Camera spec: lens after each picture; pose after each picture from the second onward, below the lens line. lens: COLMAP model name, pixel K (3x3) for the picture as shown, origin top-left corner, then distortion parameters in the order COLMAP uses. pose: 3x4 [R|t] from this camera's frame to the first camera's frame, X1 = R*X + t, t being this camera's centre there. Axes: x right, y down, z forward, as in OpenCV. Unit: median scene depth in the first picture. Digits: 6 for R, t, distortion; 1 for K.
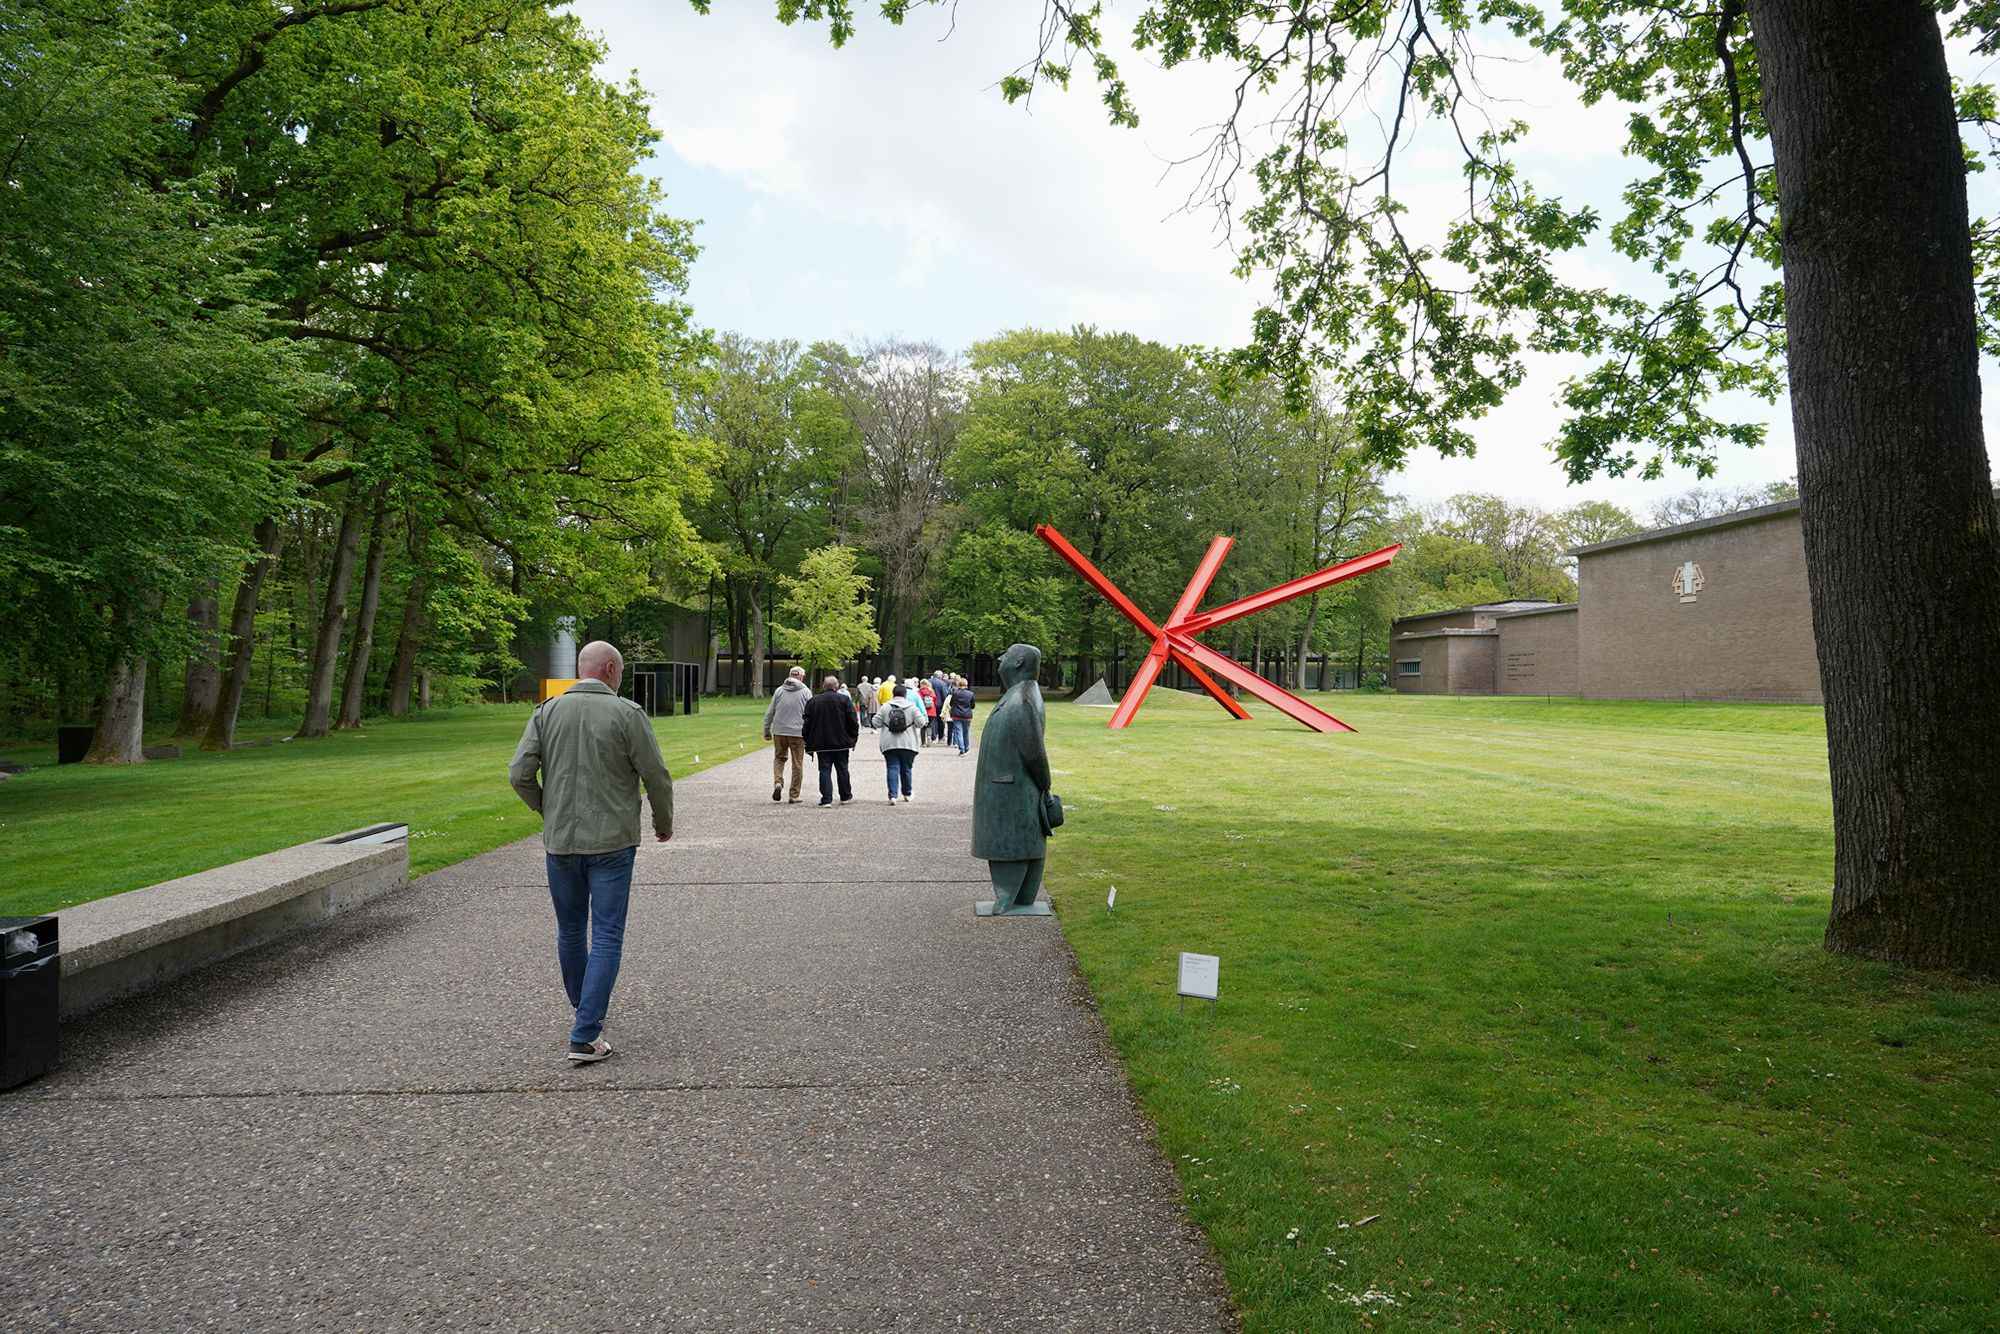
lens RADIAL K [[1322.3, 0, 997.7], [0, 1322.3, 672.4], [0, 0, 1]] dist [-0.011626, 0.016791]
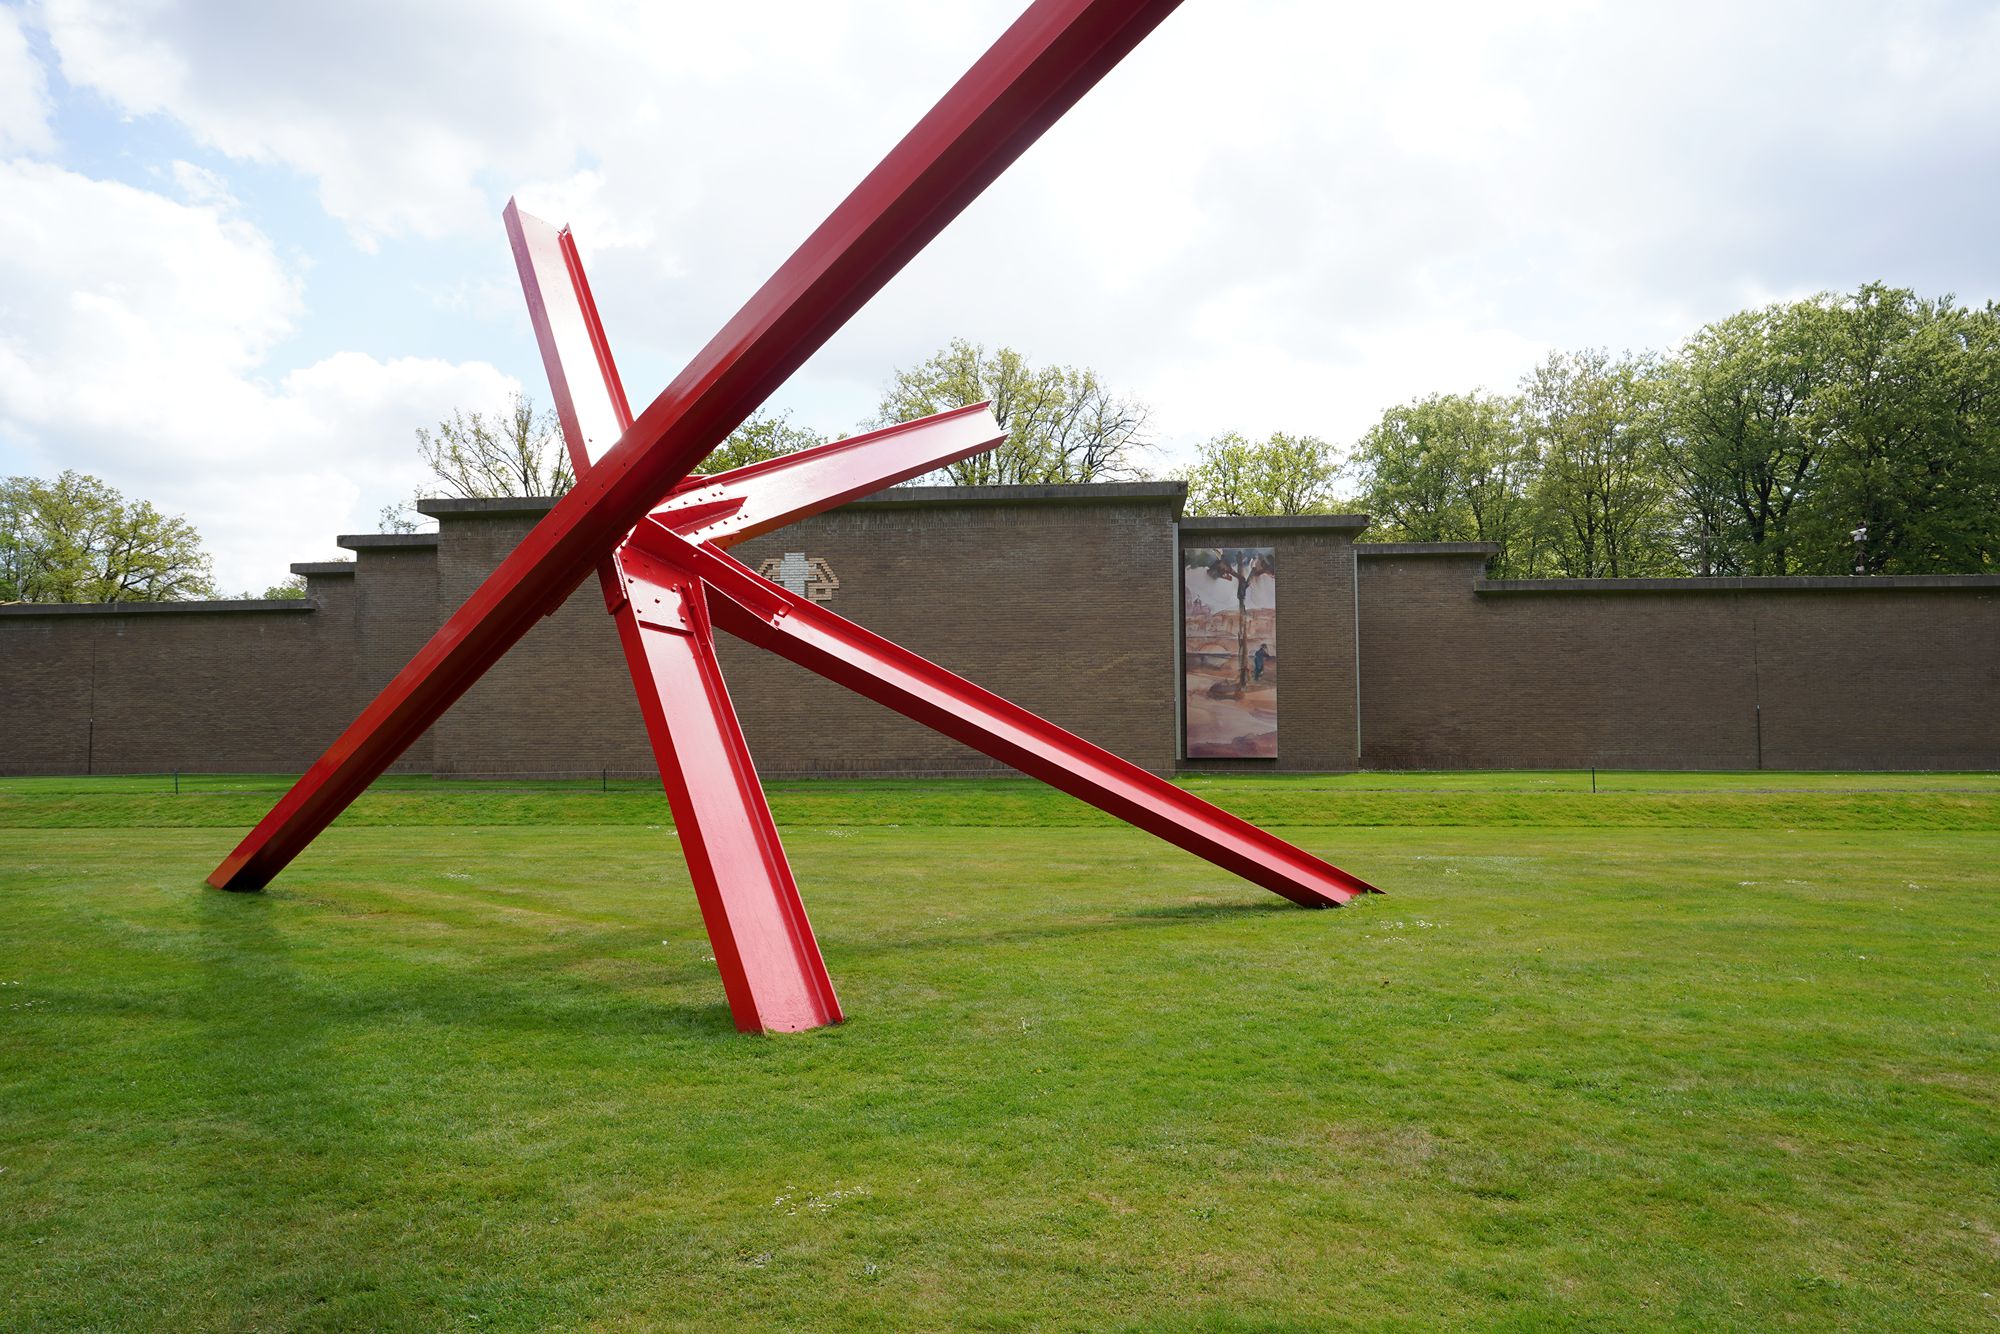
lens RADIAL K [[1322.3, 0, 998.5], [0, 1322.3, 662.9], [0, 0, 1]] dist [-0.011626, 0.016791]
pose [[0.119989, 0.058055, 0.991076, -0.040045], [-0.003850, 0.998308, -0.058012, 0.001758], [-0.992768, 0.003145, 0.120009, 0.447765]]
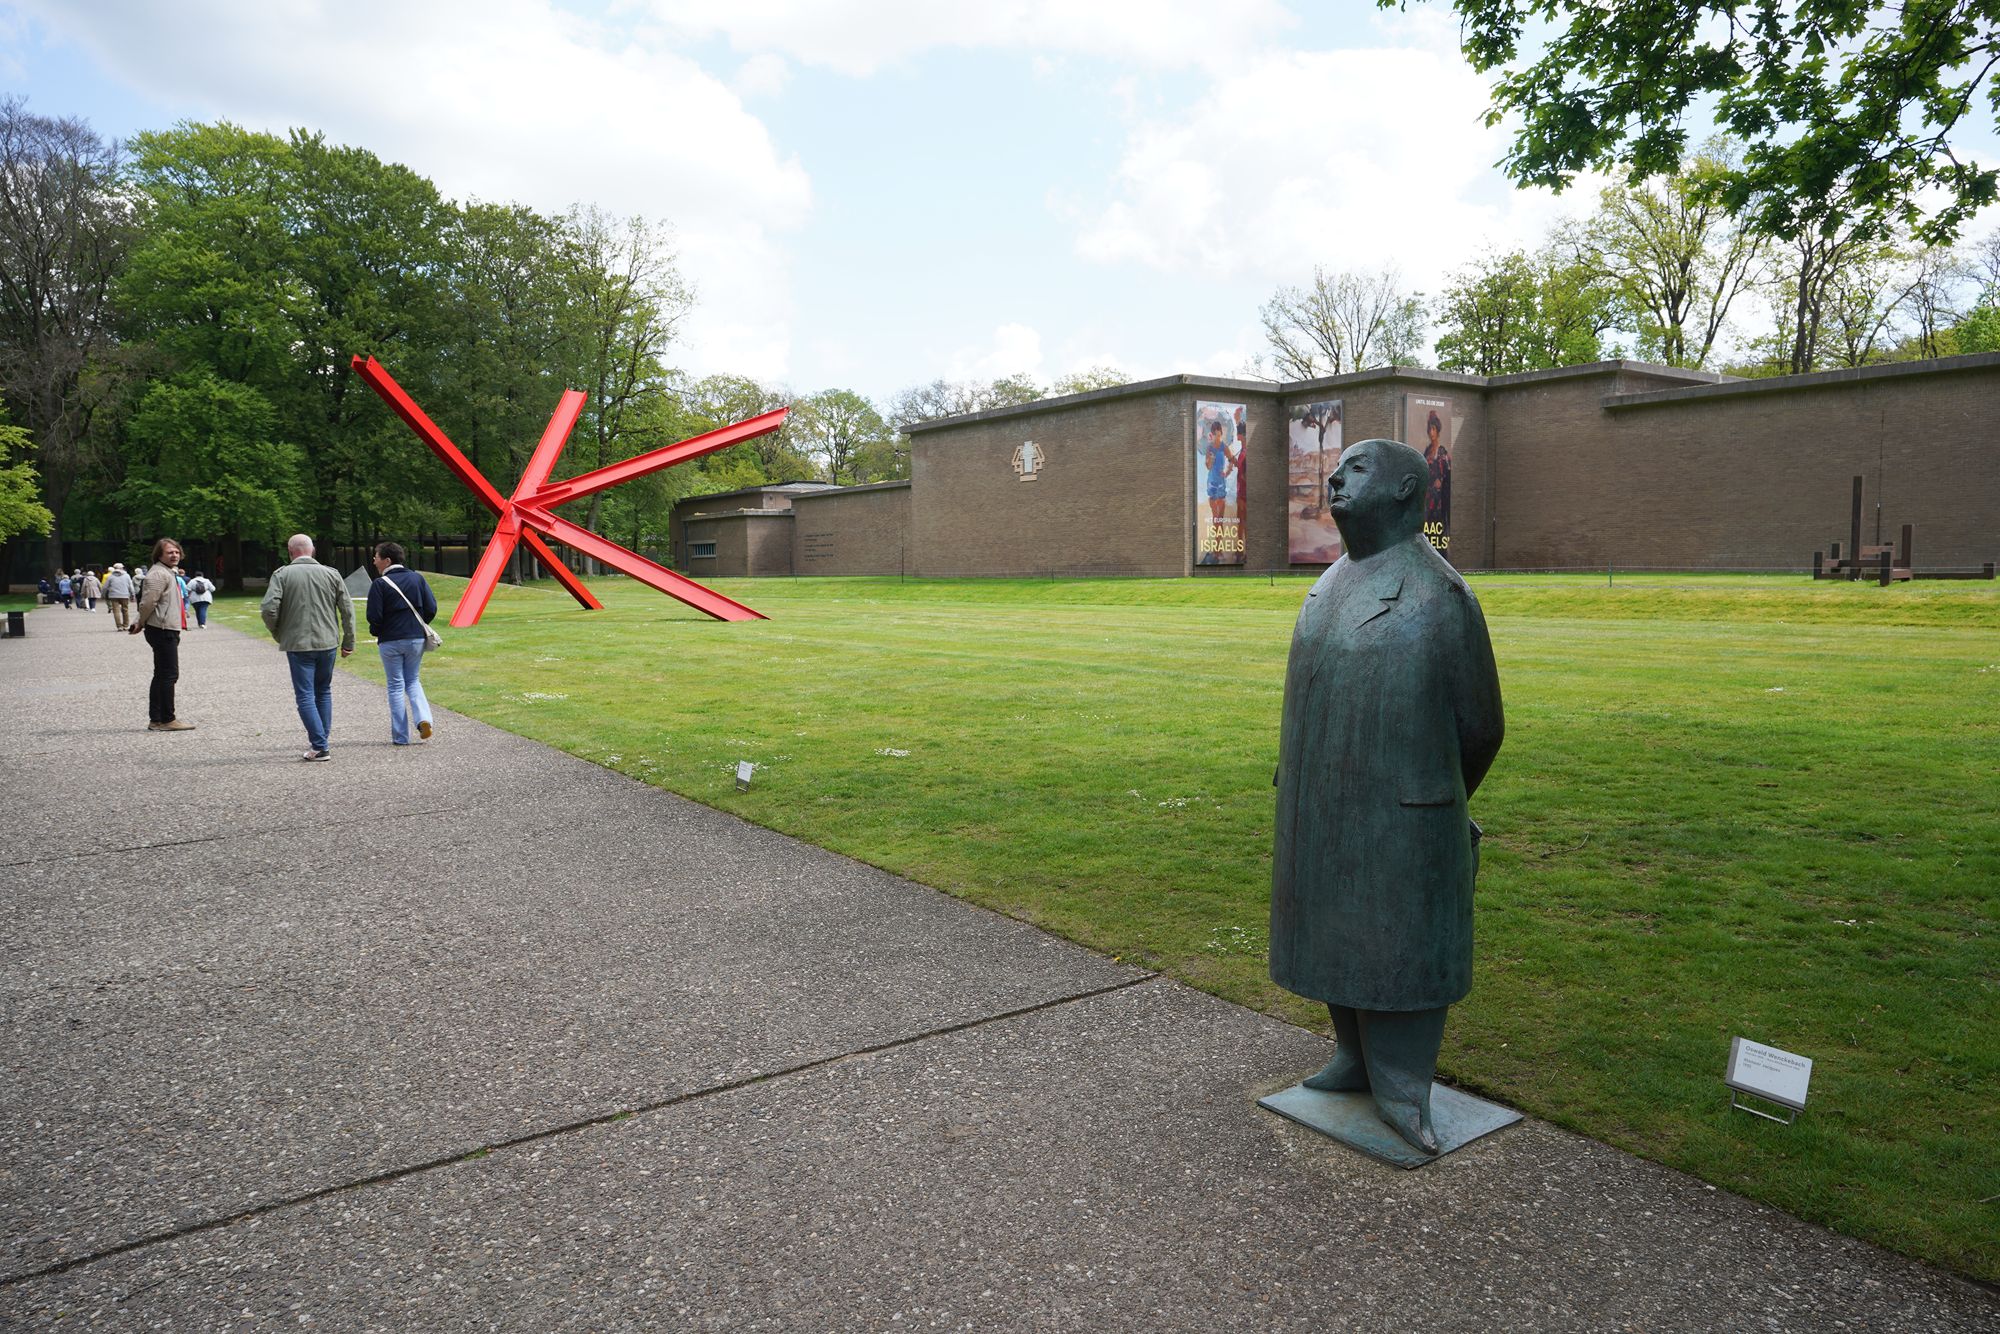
lens RADIAL K [[1322.3, 0, 998.0], [0, 1322.3, 663.1], [0, 0, 1]] dist [-0.011626, 0.016791]
pose [[0.843394, -0.055789, 0.534391, -0.029937], [0.012950, 0.996416, 0.083585, 0.001011], [-0.537139, -0.063575, 0.841094, 0.073931]]
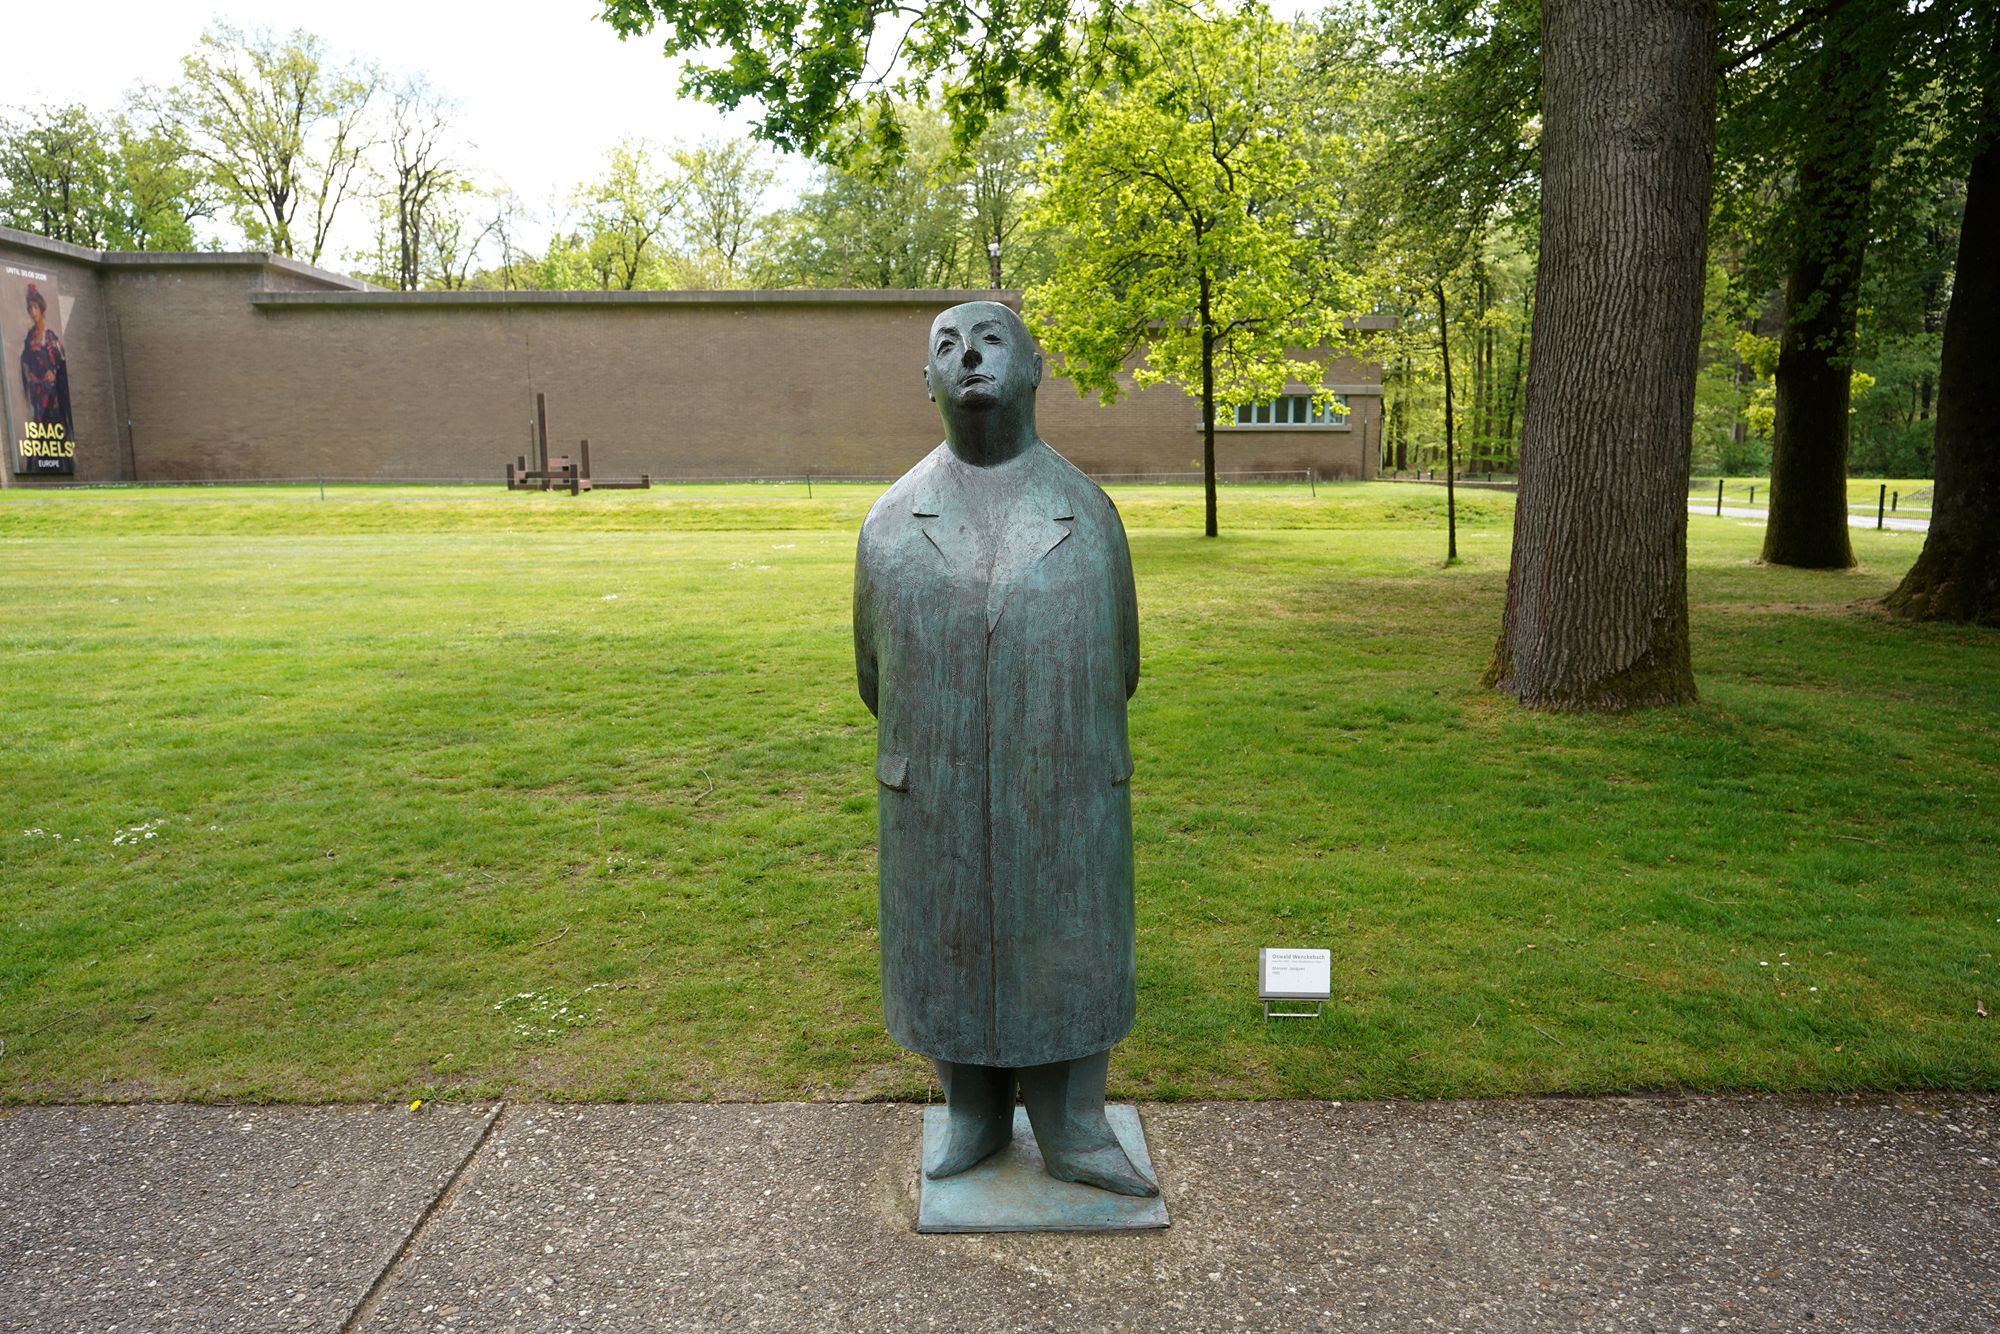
lens RADIAL K [[1322.3, 0, 1002.7], [0, 1322.3, 669.0], [0, 0, 1]] dist [-0.011626, 0.016791]
pose [[0.029646, -0.159680, 0.986724, -0.028918], [-0.001061, 0.987152, 0.159781, 0.001133], [-0.999560, -0.005784, 0.029096, 0.099828]]
